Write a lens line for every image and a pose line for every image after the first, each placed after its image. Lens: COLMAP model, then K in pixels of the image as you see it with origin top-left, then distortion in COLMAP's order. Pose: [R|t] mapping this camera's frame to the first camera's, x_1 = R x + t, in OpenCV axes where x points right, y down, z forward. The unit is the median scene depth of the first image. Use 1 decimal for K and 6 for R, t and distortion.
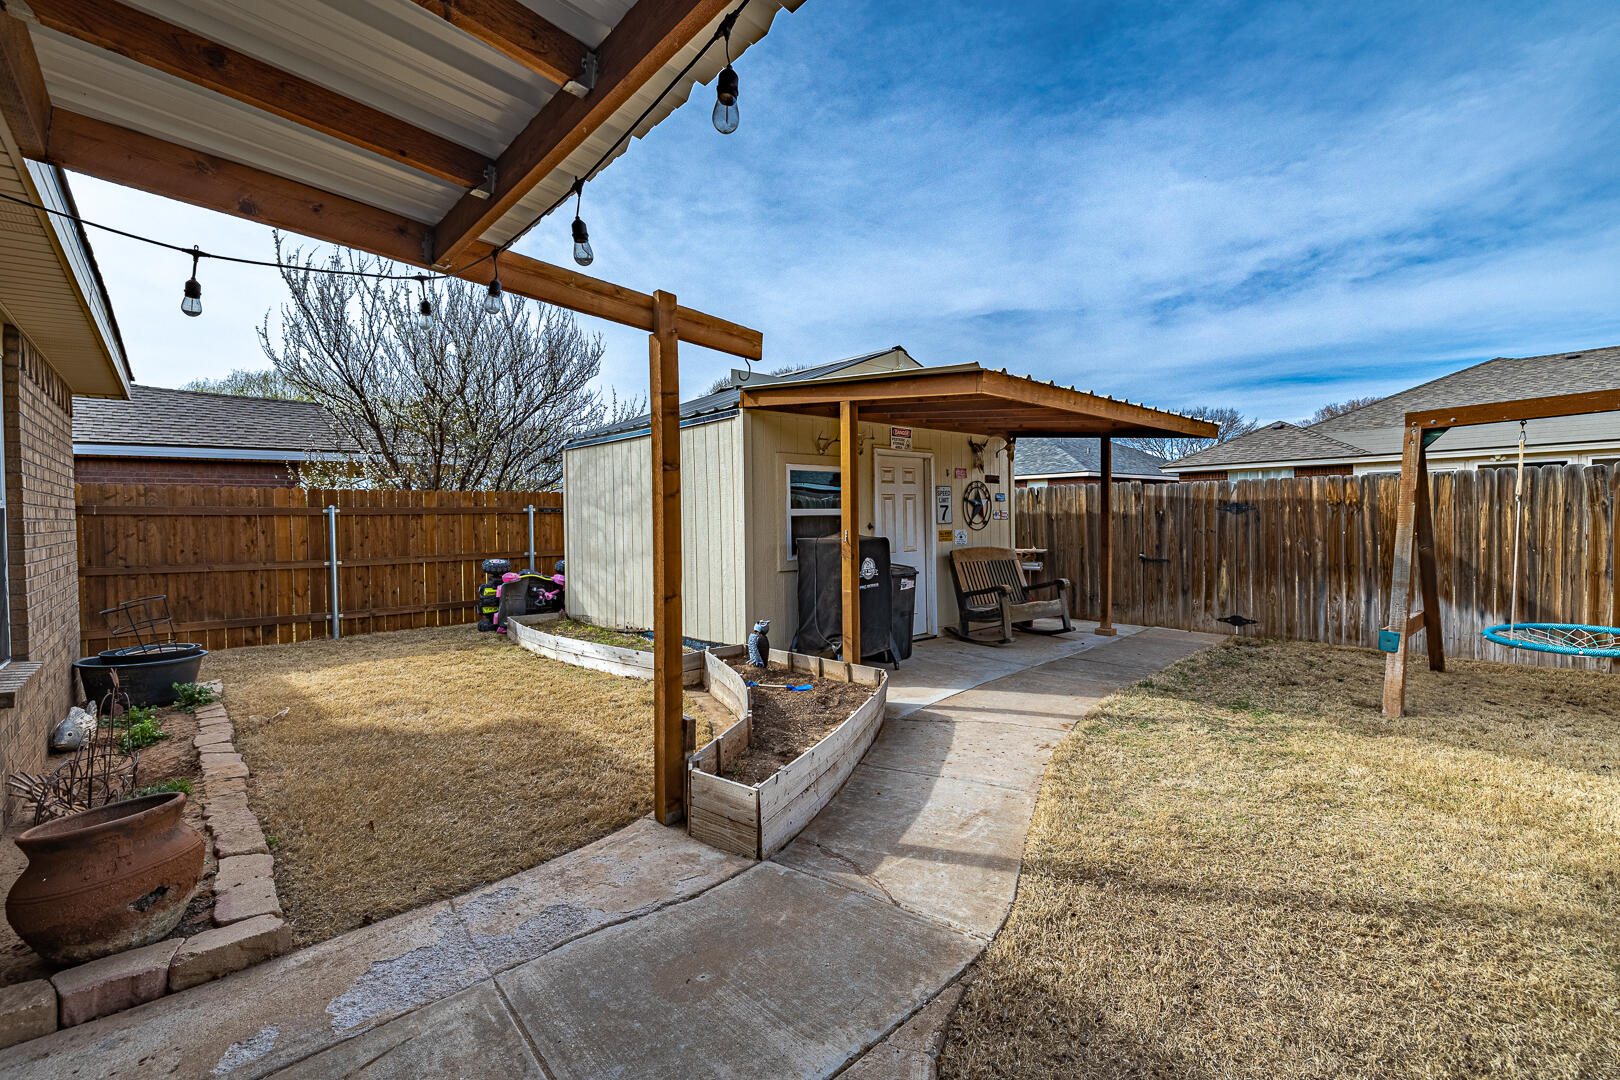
lens RADIAL K [[680.1, 0, 797.0], [0, 680.1, 525.0], [0, 0, 1]] dist [0.000024, 0.000270]
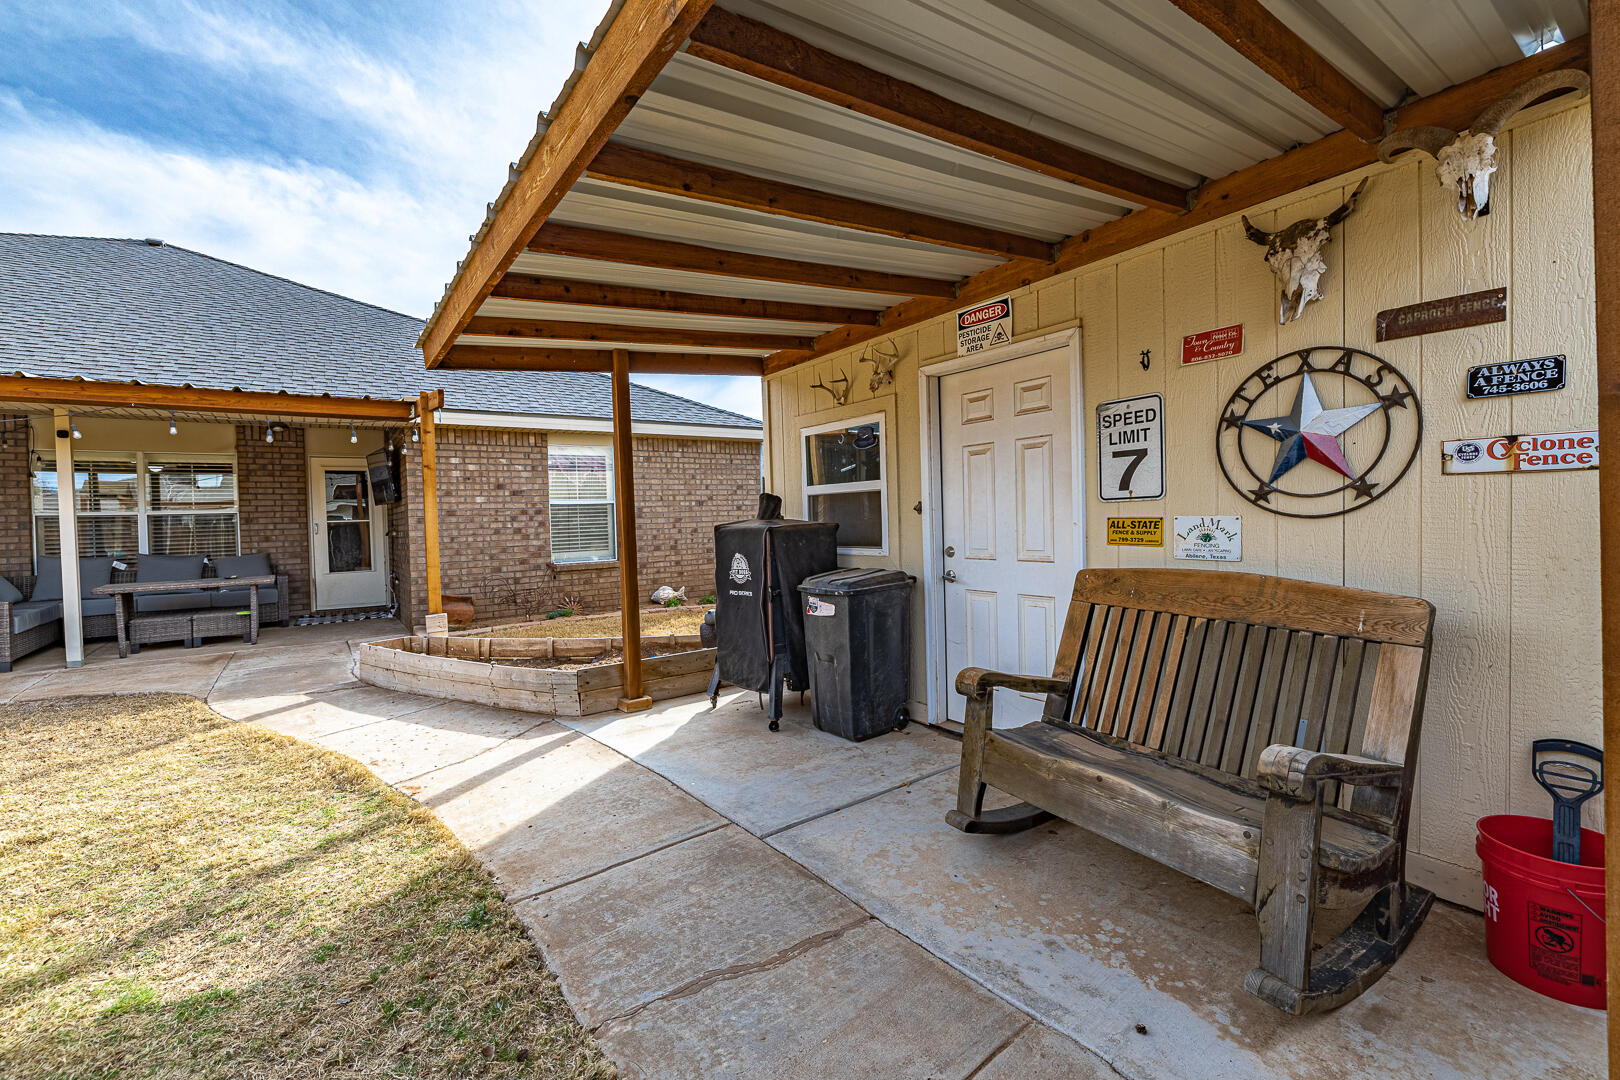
lens RADIAL K [[680.1, 0, 797.0], [0, 680.1, 525.0], [0, 0, 1]] dist [0.000024, 0.000270]
pose [[-0.108307, 0.029653, -0.993675, 0.601860], [0.015912, 0.999479, 0.028092, -0.001052], [0.993990, -0.012769, -0.108723, 0.840653]]
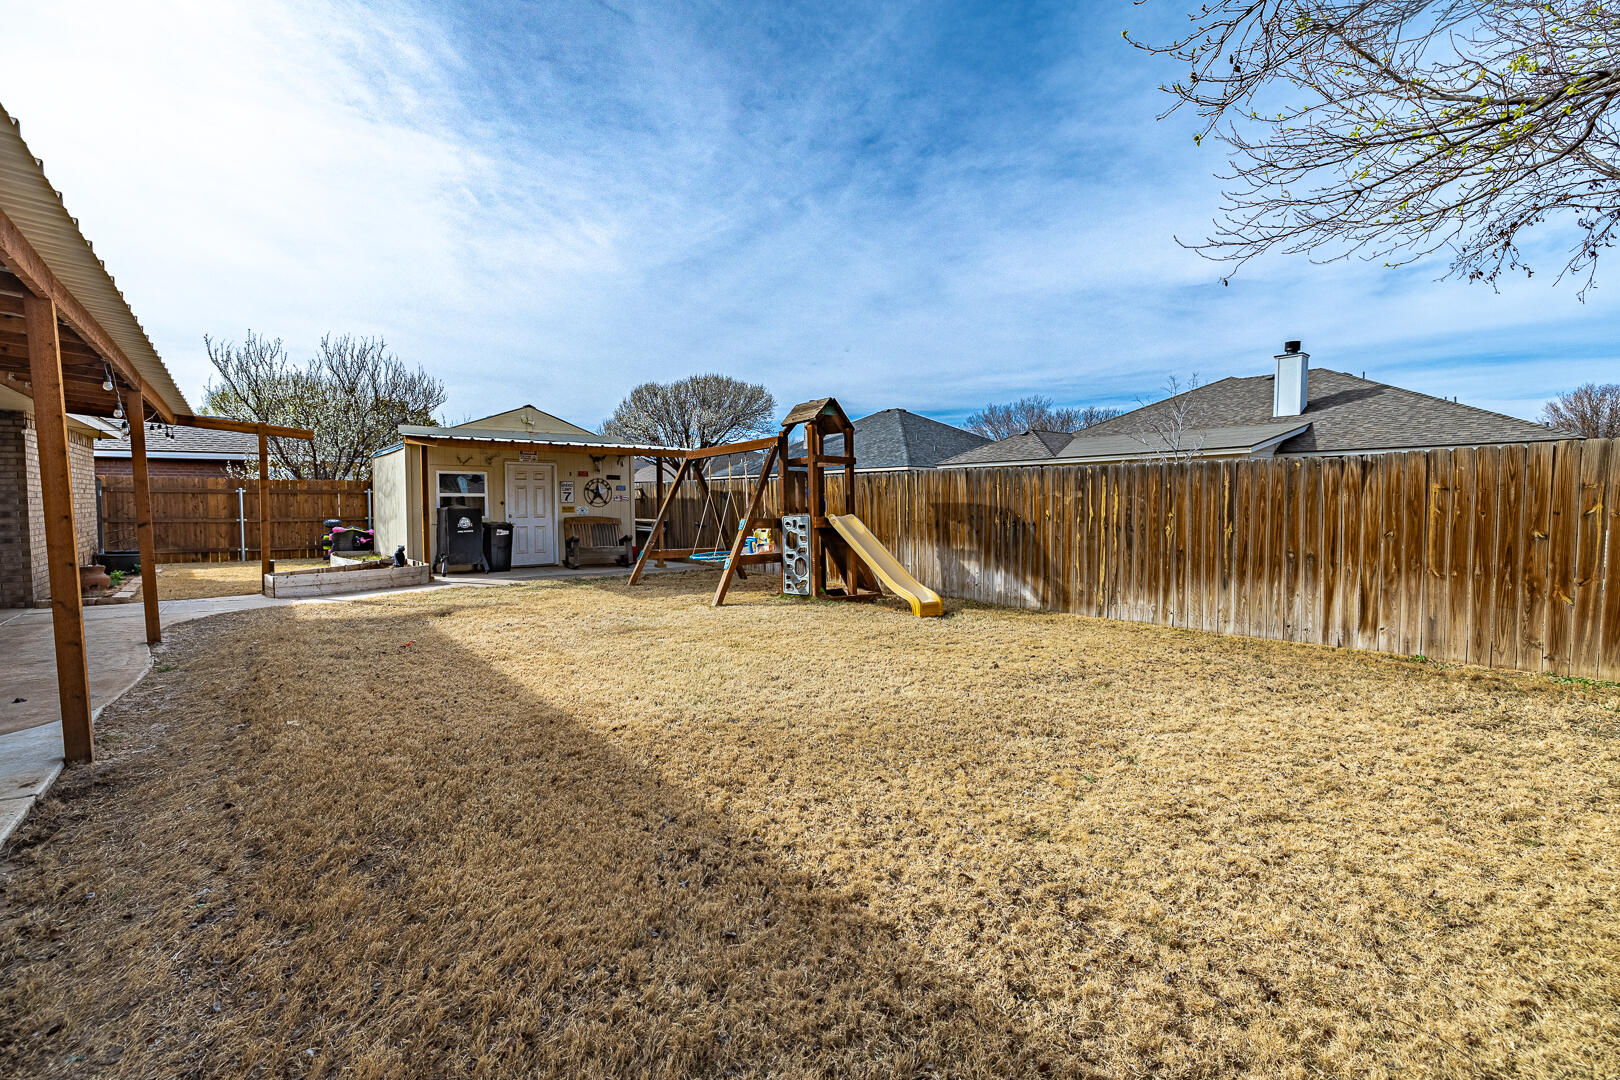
lens RADIAL K [[680.1, 0, 797.0], [0, 680.1, 525.0], [0, 0, 1]] dist [0.000024, 0.000270]
pose [[0.998453, 0.015636, -0.053351, 0.895653], [-0.014467, 0.999648, 0.022228, 0.008262], [0.053680, -0.021422, 0.998328, -0.731243]]
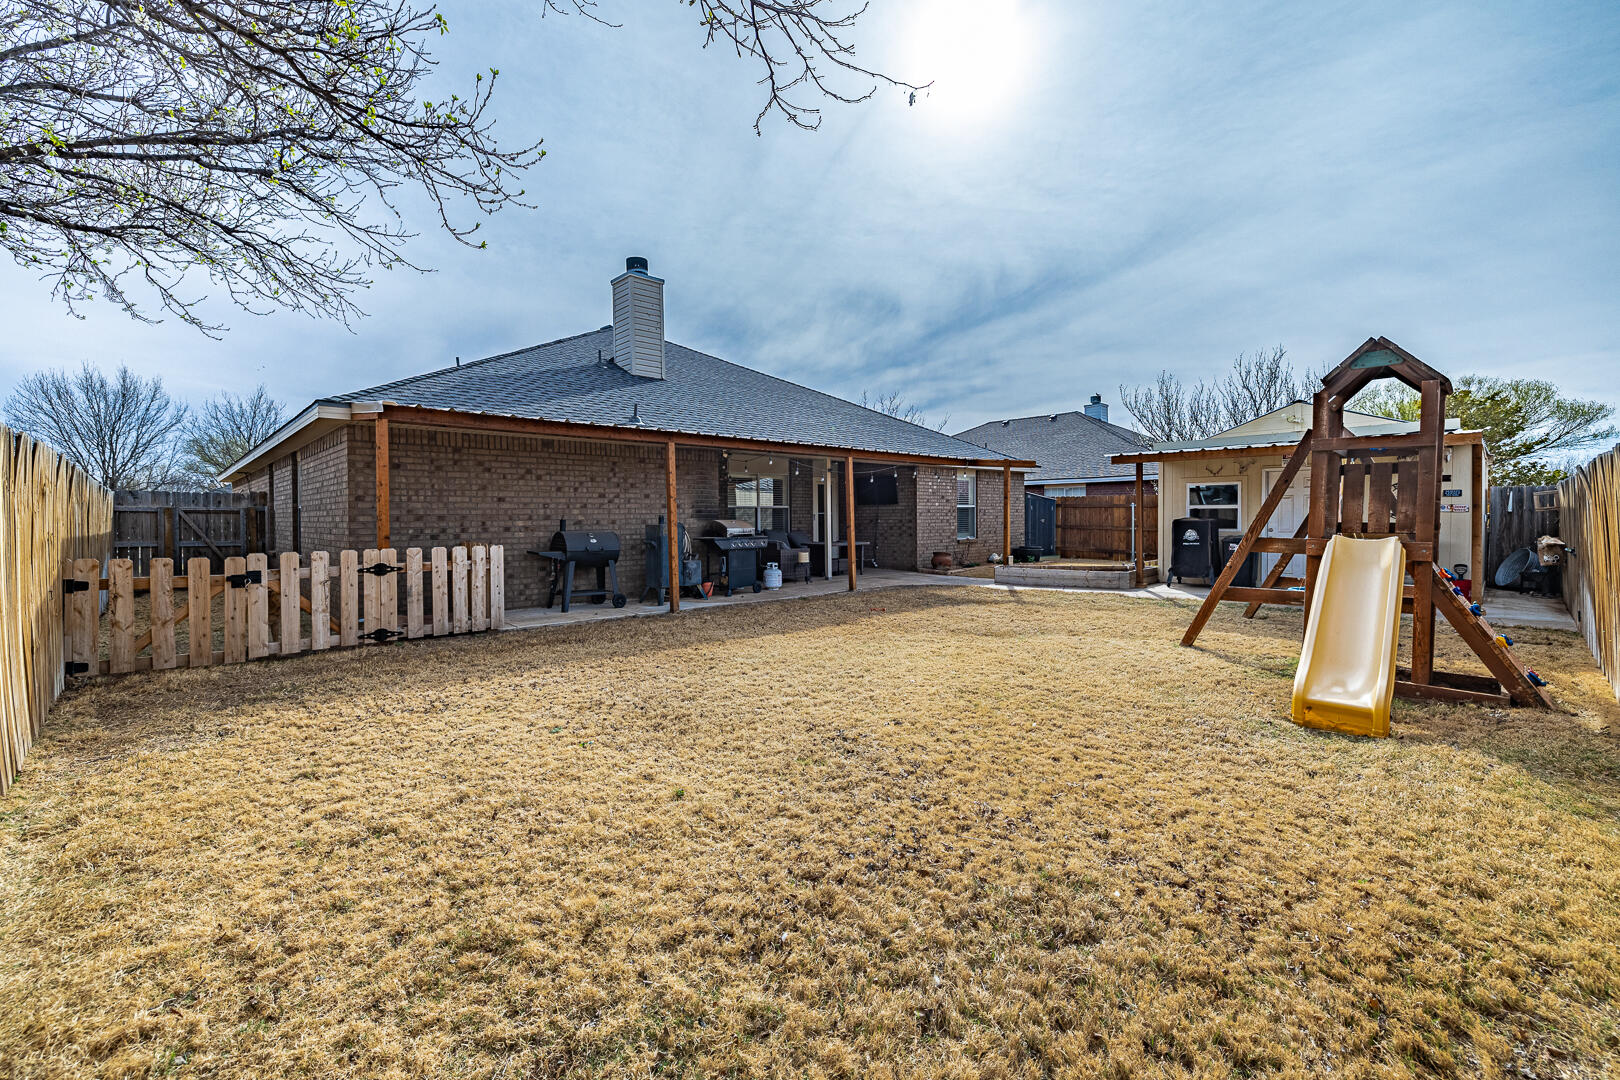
lens RADIAL K [[680.1, 0, 797.0], [0, 680.1, 525.0], [0, 0, 1]] dist [0.000024, 0.000270]
pose [[0.025828, 0.029411, -0.999234, 1.551715], [-0.011076, 0.999514, 0.029133, -0.008587], [0.999605, 0.010315, 0.026142, -0.168439]]
